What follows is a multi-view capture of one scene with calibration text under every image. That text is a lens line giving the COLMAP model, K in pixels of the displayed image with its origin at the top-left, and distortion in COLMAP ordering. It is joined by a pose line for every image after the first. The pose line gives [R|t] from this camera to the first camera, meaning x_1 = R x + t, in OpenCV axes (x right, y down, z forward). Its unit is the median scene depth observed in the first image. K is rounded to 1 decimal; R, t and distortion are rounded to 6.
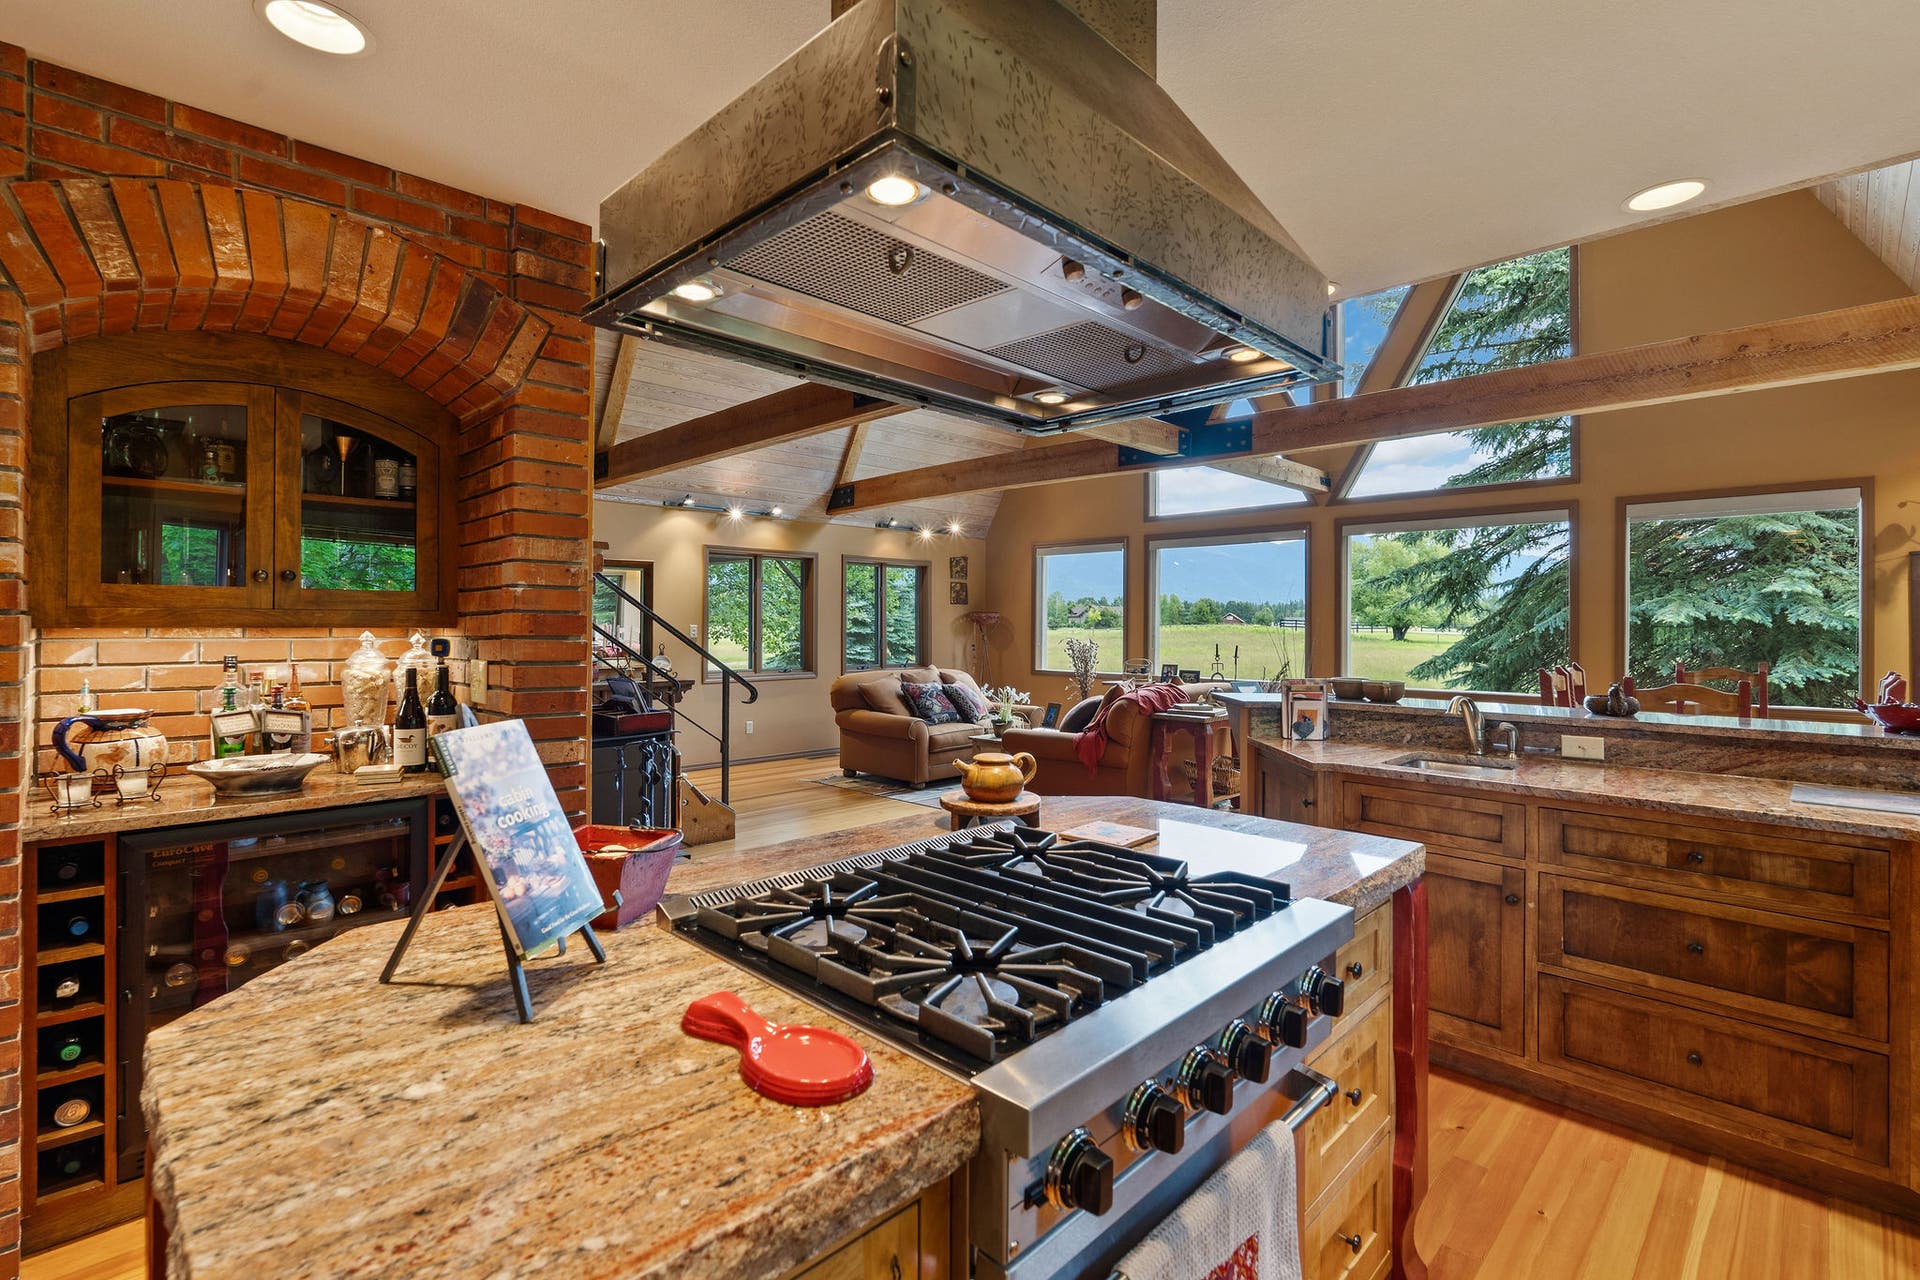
lens RADIAL K [[857.3, 0, 945.6], [0, 857.3, 635.0], [0, 0, 1]] dist [0.000886, 0.000042]
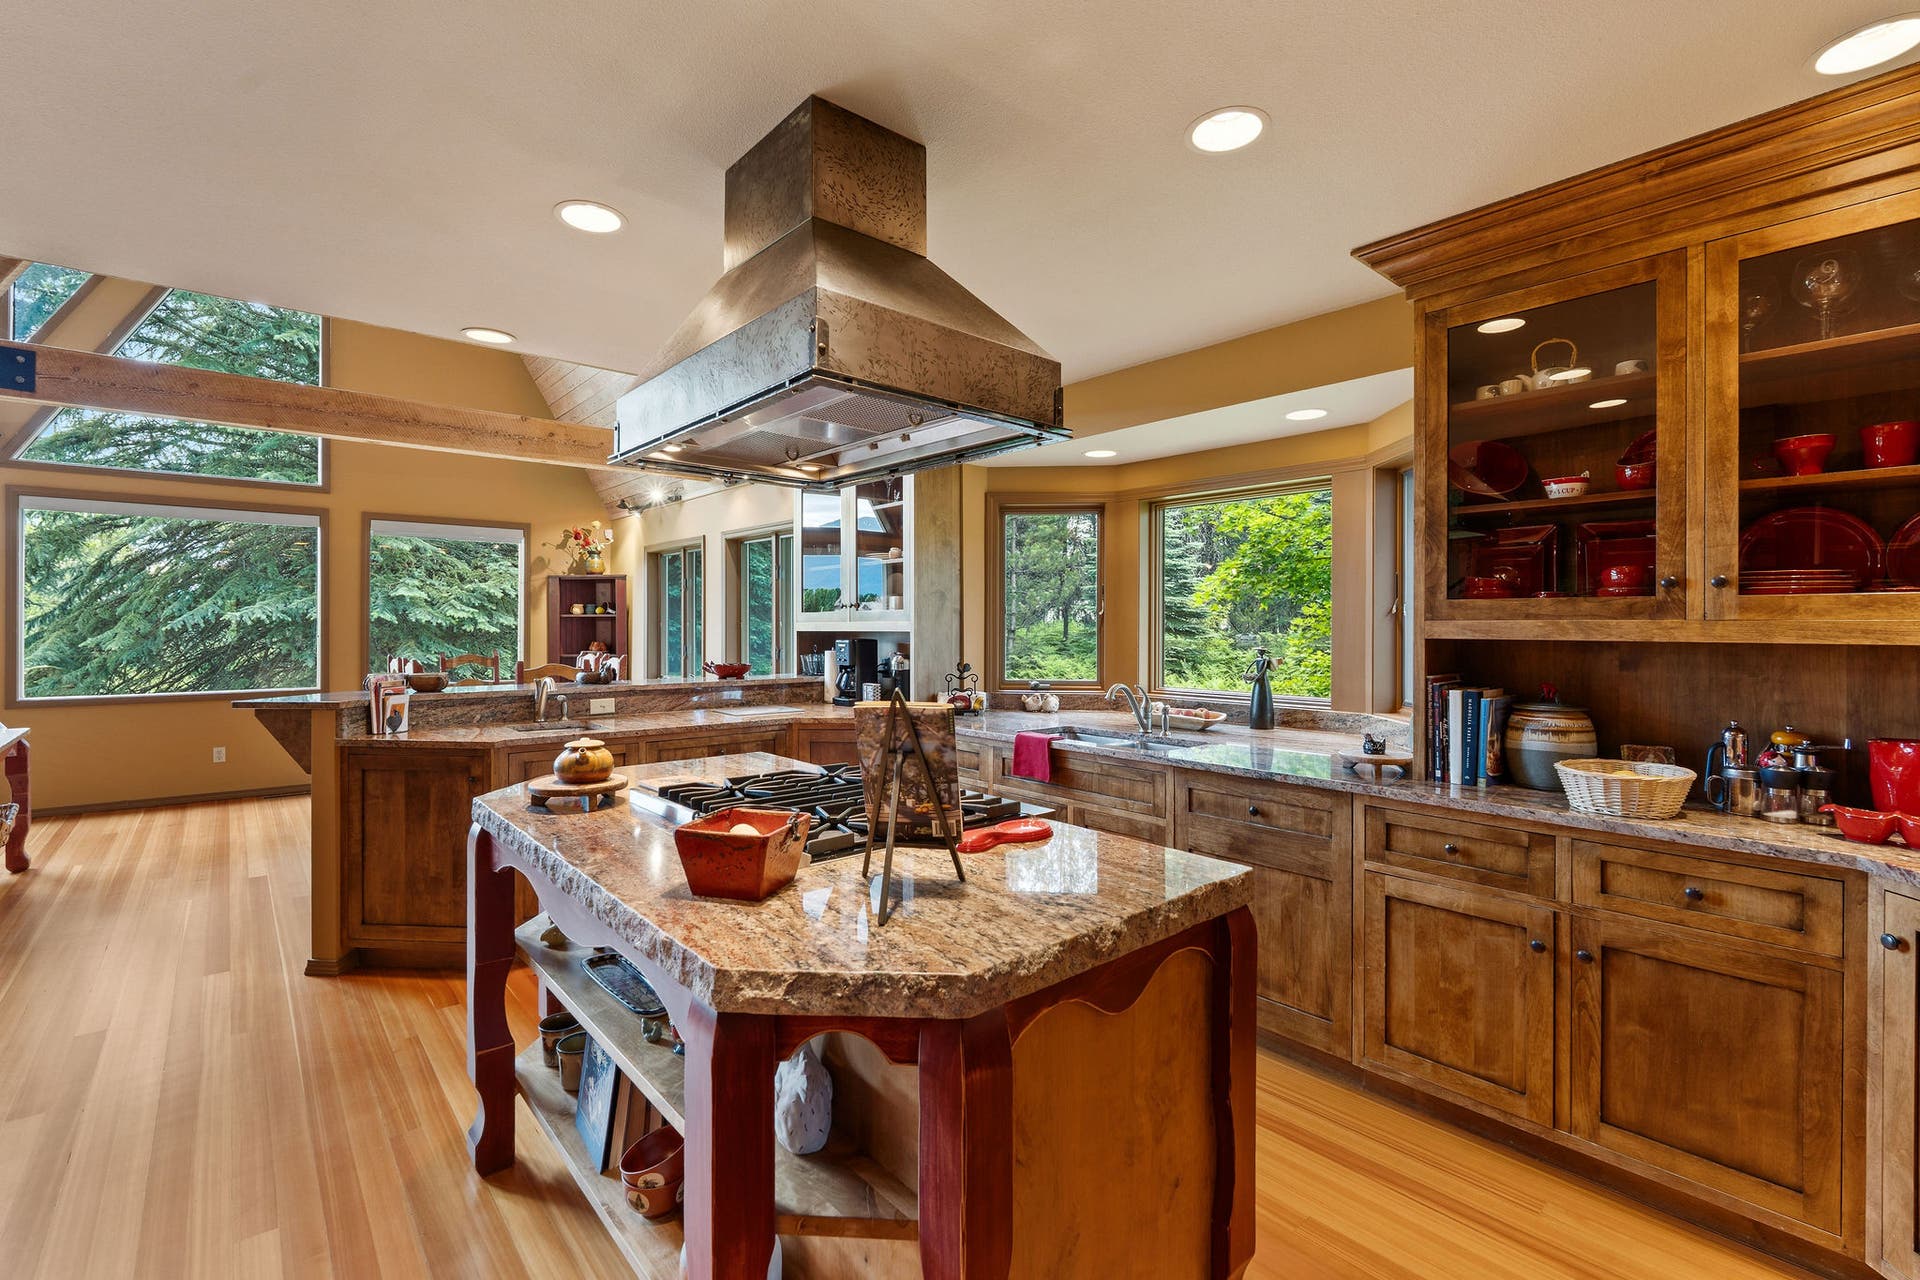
lens RADIAL K [[857.3, 0, 945.3], [0, 857.3, 629.1], [0, 0, 1]] dist [0.000886, 0.000042]
pose [[0.076655, -0.007017, 0.997033, -0.368153], [0.009574, 0.999934, 0.006302, -0.002962], [-0.997012, 0.009063, 0.076717, 0.163944]]
